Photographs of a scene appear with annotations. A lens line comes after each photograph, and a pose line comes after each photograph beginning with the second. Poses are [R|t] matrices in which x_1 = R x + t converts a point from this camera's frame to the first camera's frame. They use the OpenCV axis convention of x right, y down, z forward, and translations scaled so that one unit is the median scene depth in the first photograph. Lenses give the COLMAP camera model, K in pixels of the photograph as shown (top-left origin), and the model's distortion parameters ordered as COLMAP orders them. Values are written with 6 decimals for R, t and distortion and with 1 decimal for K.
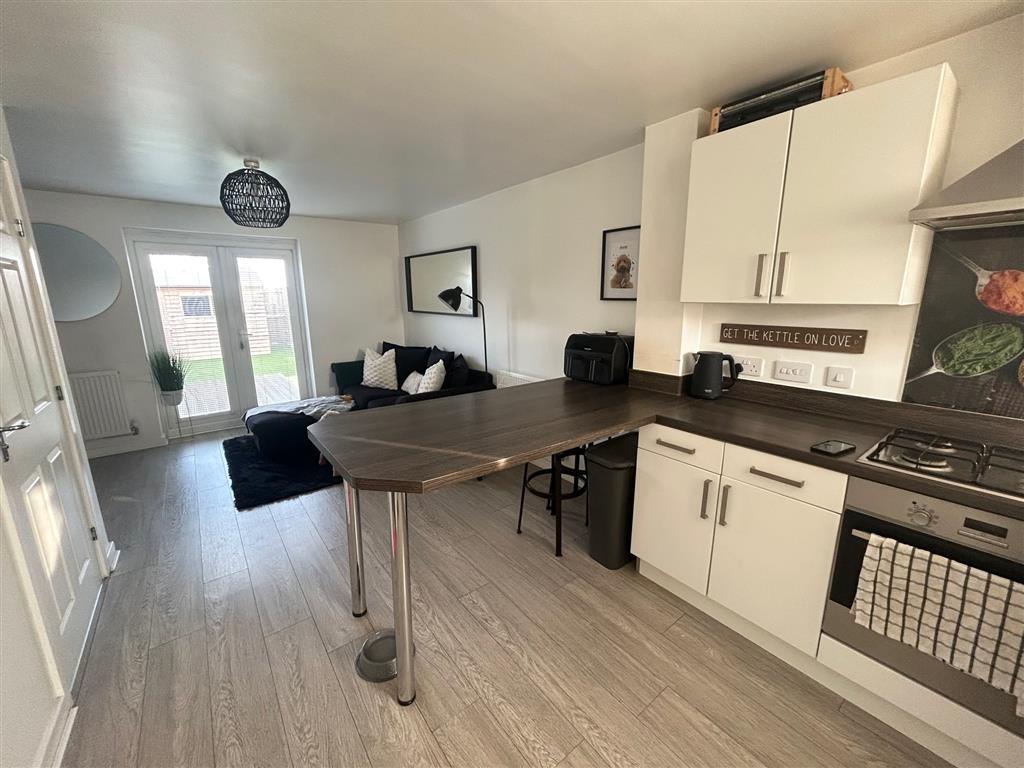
lens RADIAL K [[411.0, 0, 514.0], [0, 411.0, 382.5], [0, 0, 1]] dist [-0.001022, 0.000768]
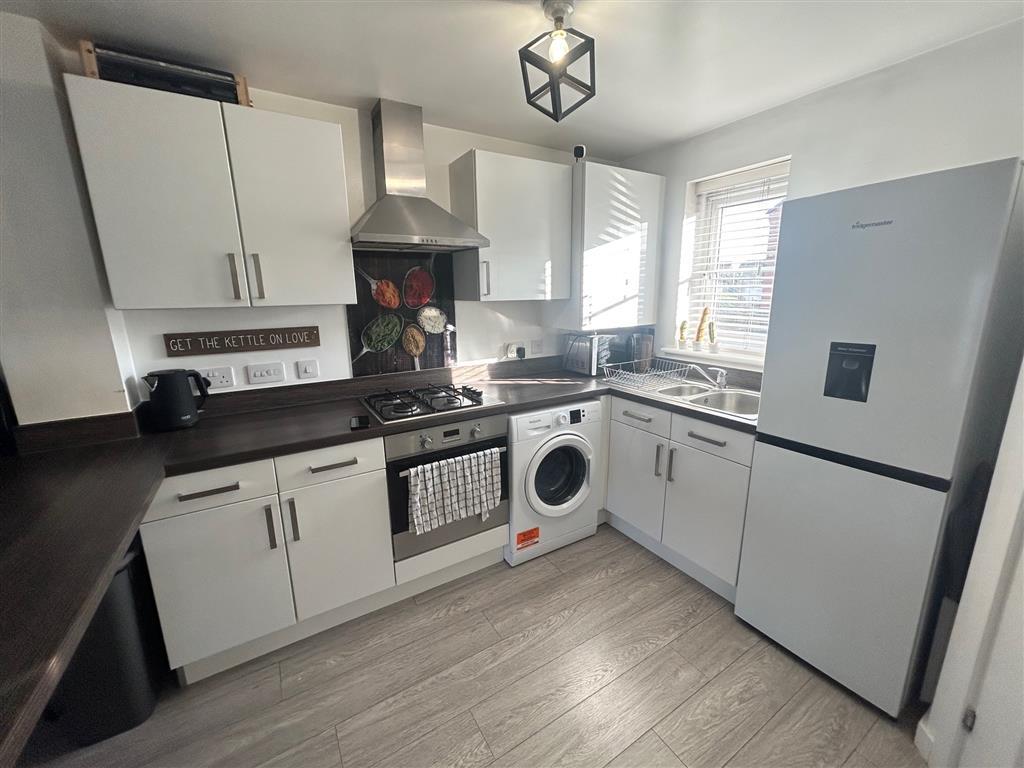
lens RADIAL K [[411.0, 0, 514.4], [0, 411.0, 382.5], [0, 0, 1]] dist [-0.001022, 0.000768]
pose [[0.111082, -0.210326, 0.971300, -0.280611], [0.217389, 0.958822, 0.182762, -0.065737], [-0.969744, 0.190849, 0.152231, 0.300635]]
